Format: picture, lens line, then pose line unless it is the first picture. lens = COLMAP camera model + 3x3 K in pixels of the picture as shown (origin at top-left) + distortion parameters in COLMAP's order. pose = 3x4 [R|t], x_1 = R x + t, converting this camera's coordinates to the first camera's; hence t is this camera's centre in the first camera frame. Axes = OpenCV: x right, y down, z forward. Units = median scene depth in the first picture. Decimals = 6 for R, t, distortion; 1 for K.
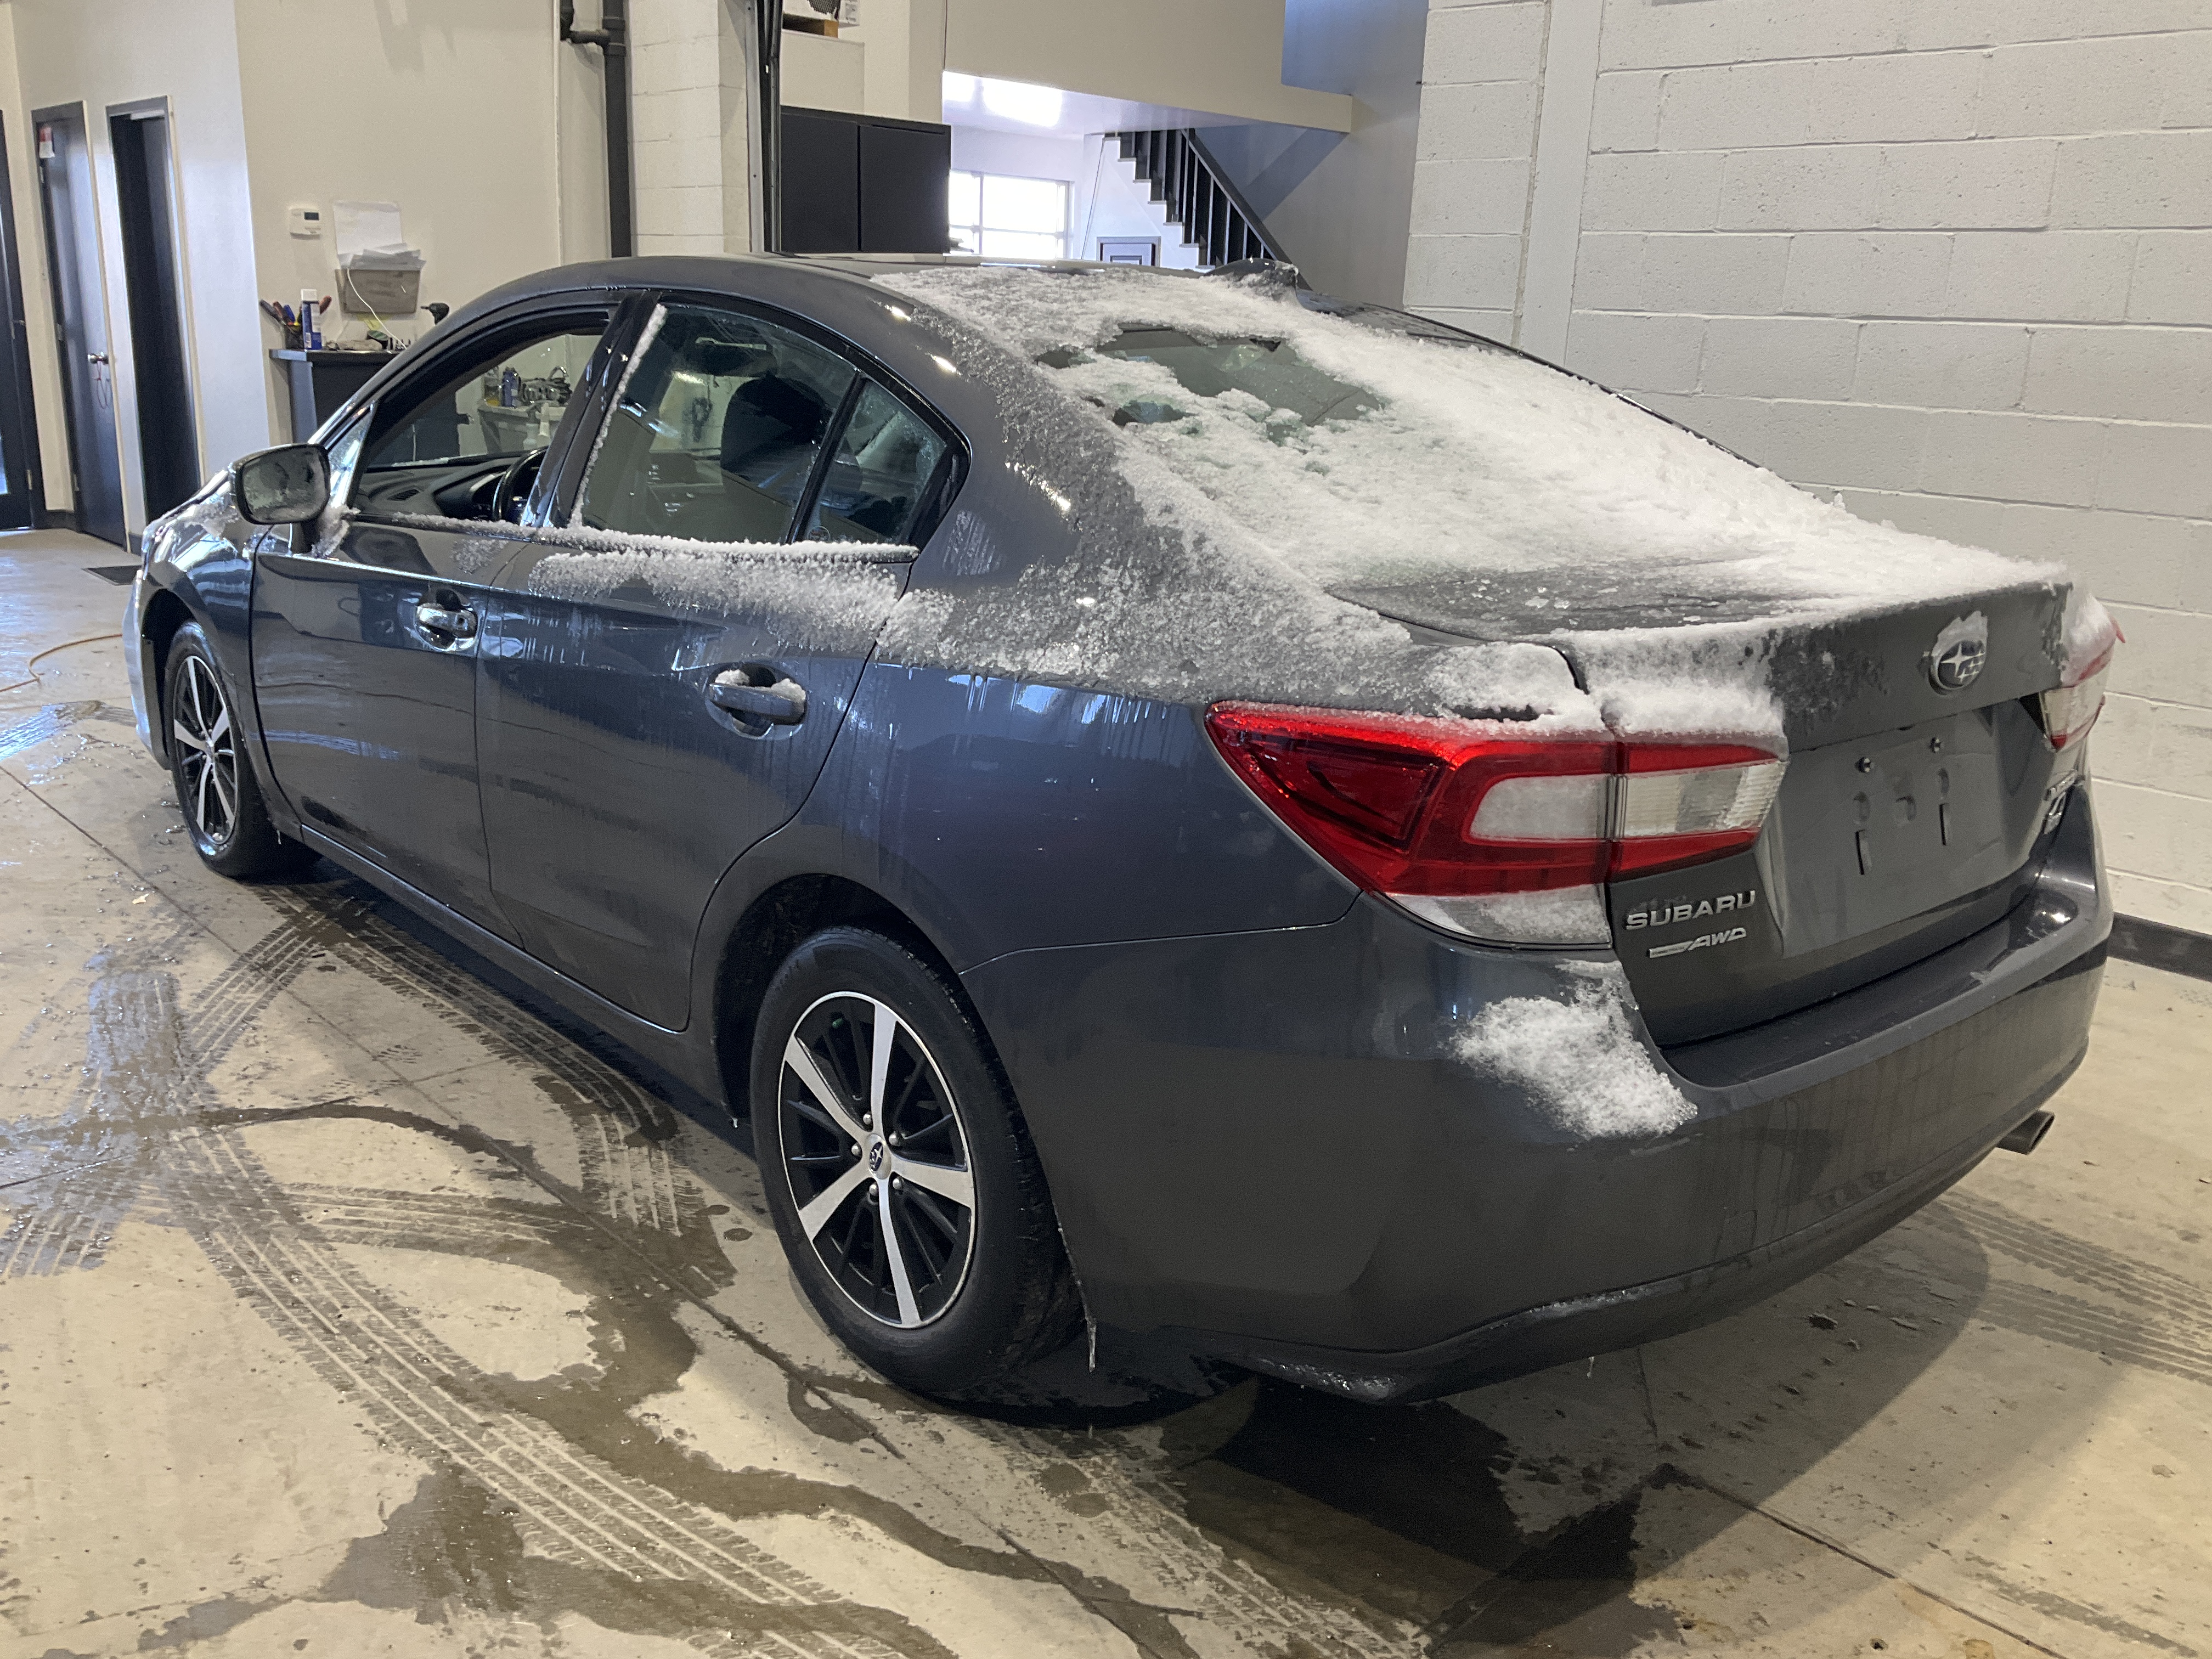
lens RADIAL K [[1863.0, 0, 1101.8], [0, 1863.0, 824.4], [0, 0, 1]] dist [-0.002291, -0.022776]
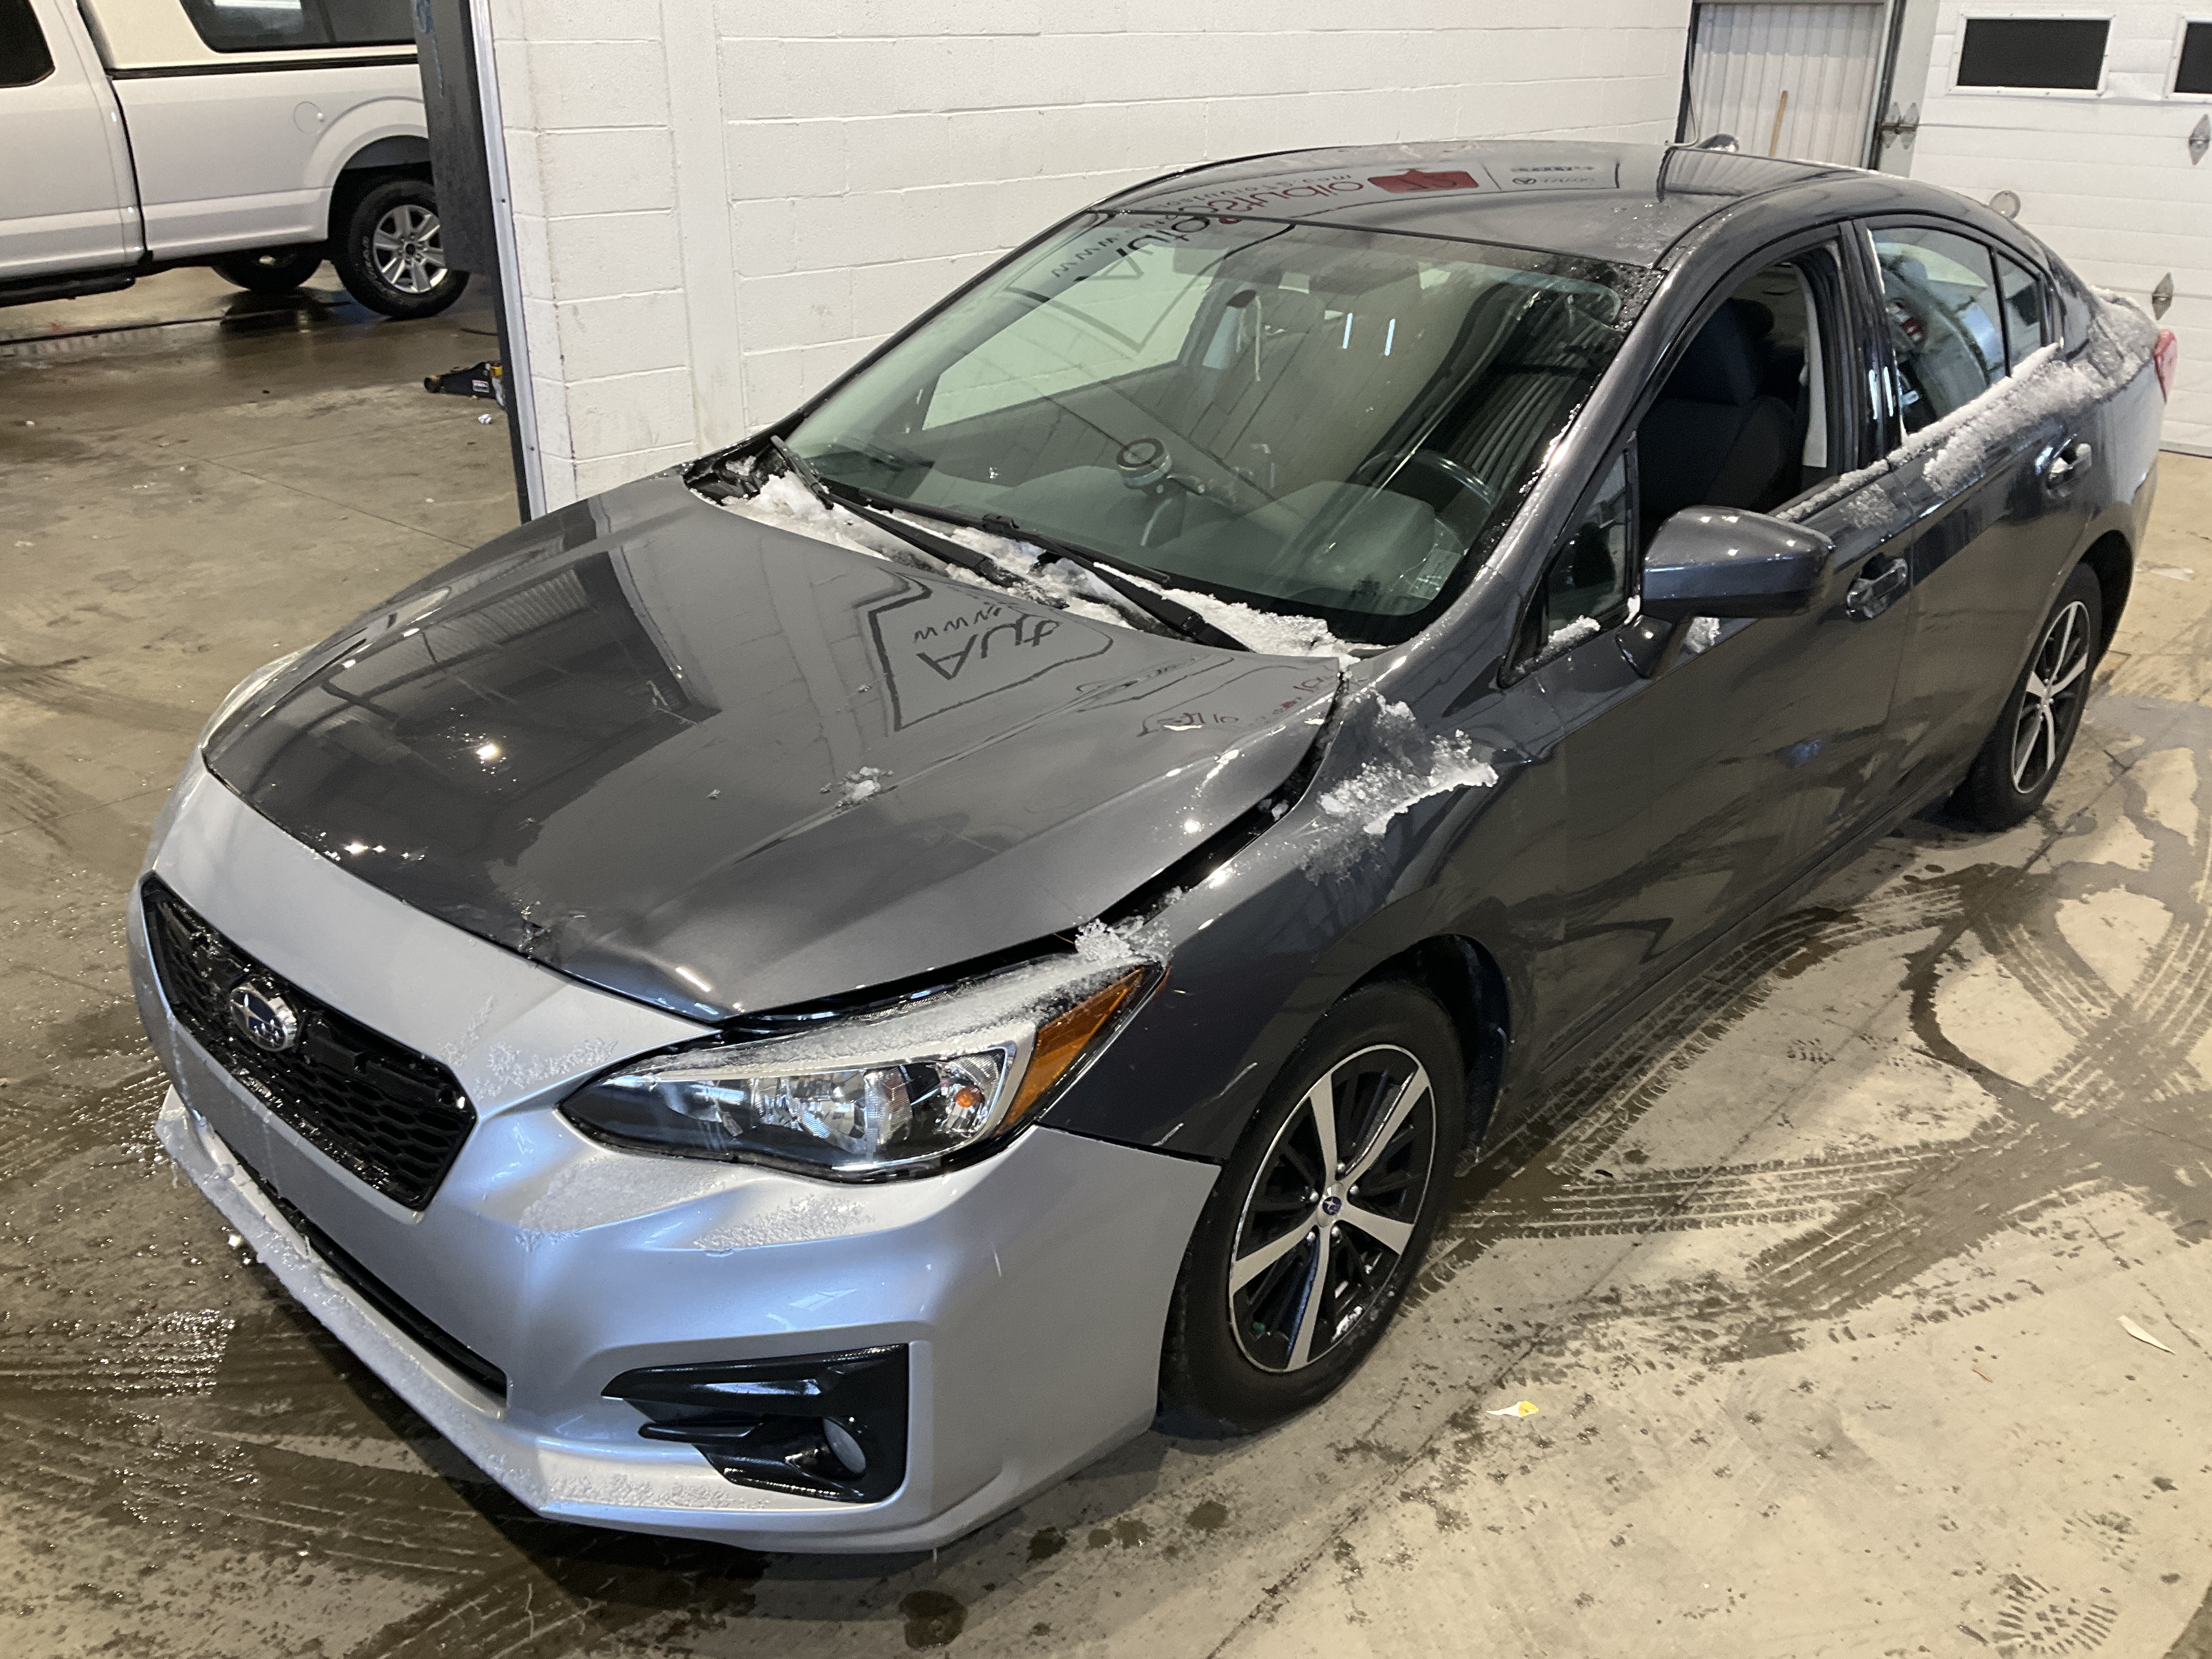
lens RADIAL K [[1863.0, 0, 1109.9], [0, 1863.0, 833.9], [0, 0, 1]] dist [-0.002291, -0.022776]
pose [[-0.106140, -0.431749, 0.895727, -1.401759], [0.242873, 0.862275, 0.444404, -0.596810], [-0.964234, 0.264717, 0.013339, 1.581570]]
